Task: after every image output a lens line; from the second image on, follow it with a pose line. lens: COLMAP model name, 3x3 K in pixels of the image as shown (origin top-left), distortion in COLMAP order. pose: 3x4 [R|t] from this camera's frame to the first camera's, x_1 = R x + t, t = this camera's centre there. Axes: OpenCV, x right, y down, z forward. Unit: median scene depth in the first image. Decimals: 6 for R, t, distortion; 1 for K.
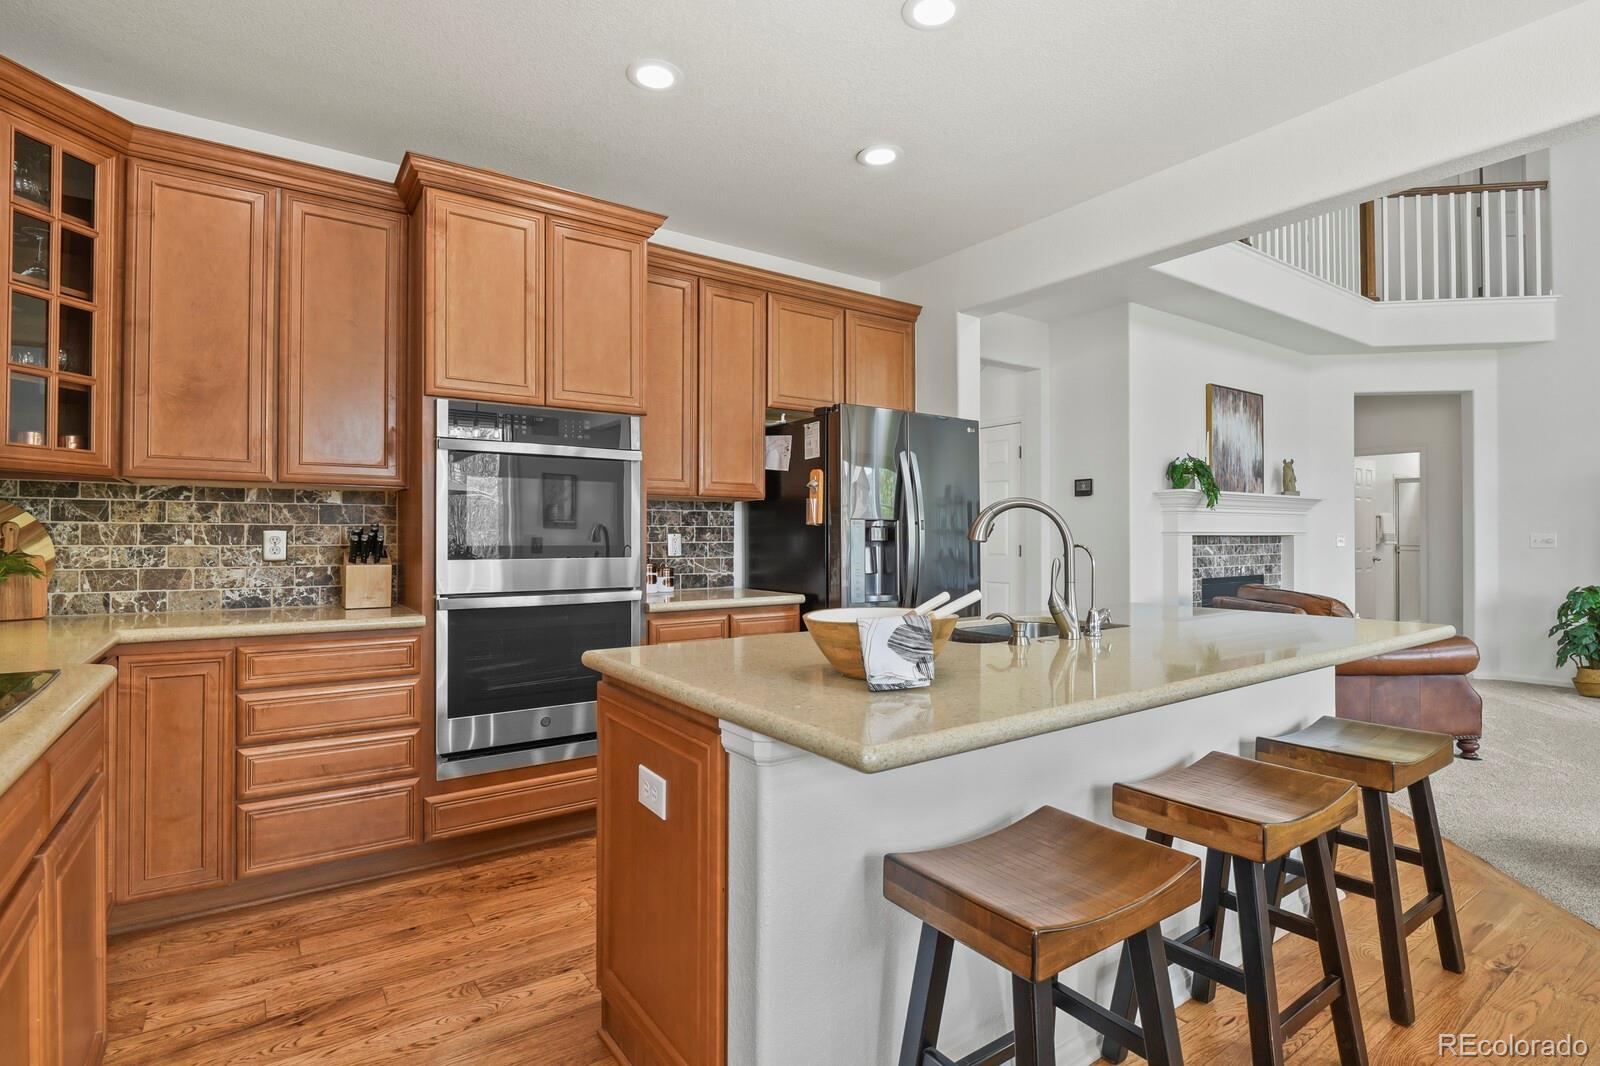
lens RADIAL K [[787.4, 0, 810.6], [0, 787.4, 534.6], [0, 0, 1]] dist [-0.005111, -0.007839]
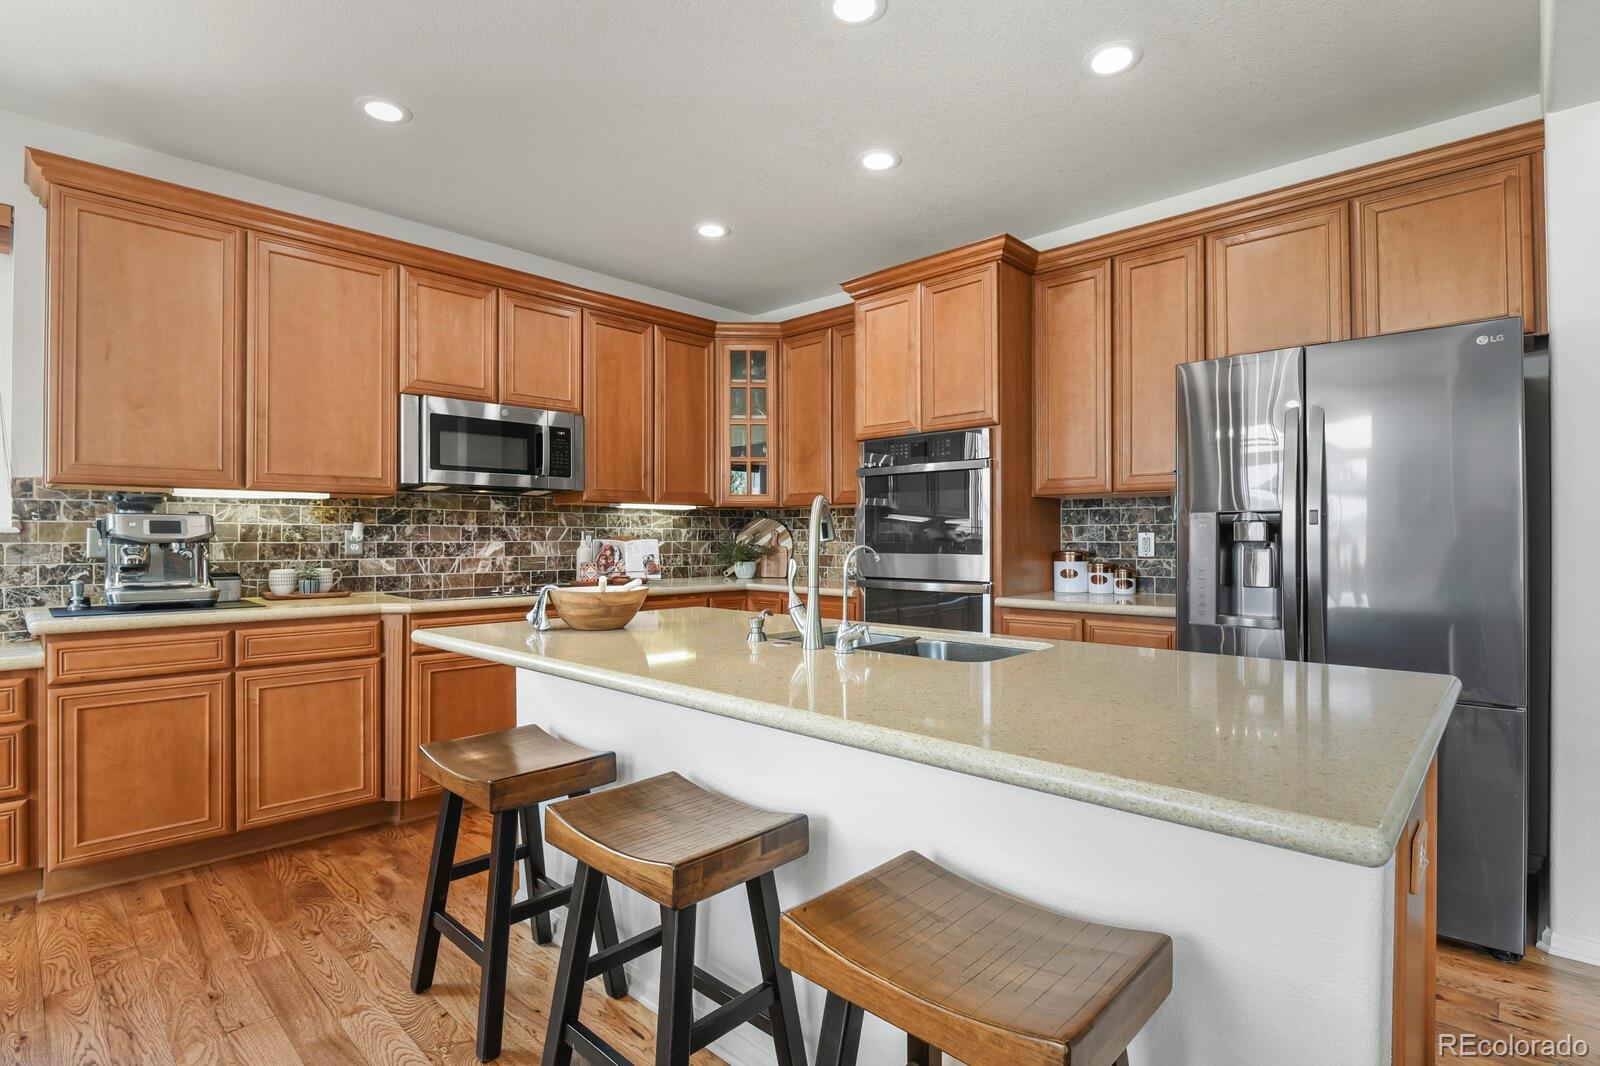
lens RADIAL K [[777.5, 0, 808.8], [0, 777.5, 533.9], [0, 0, 1]] dist [-0.007842, -0.004911]
pose [[0.192418, -0.005781, -0.981296, 0.654108], [0.006192, 0.999970, -0.004677, 0.002344], [0.981294, -0.005176, 0.192448, 0.444390]]
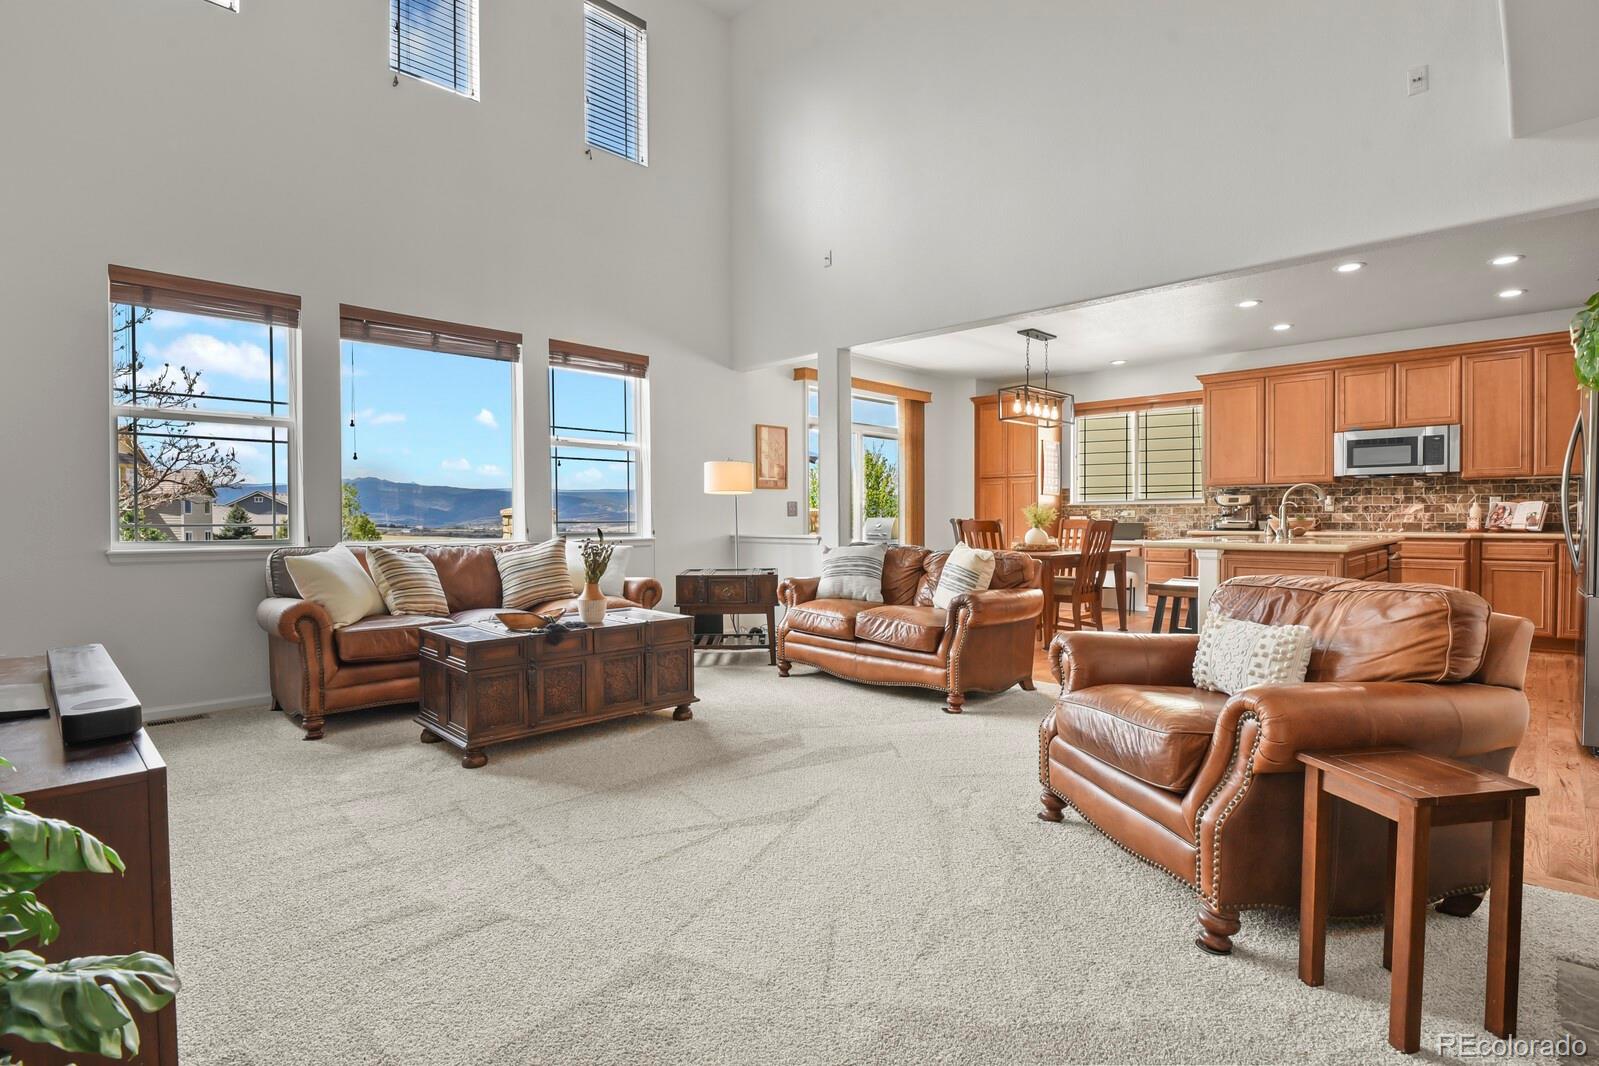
lens RADIAL K [[781.1, 0, 808.4], [0, 781.1, 534.7], [0, 0, 1]] dist [-0.011954, -0.003273]
pose [[-0.982770, 0.010124, -0.184554, 1.256551], [0.007038, 0.999824, 0.017368, 0.034708], [0.184697, 0.015770, -0.982669, 1.734405]]
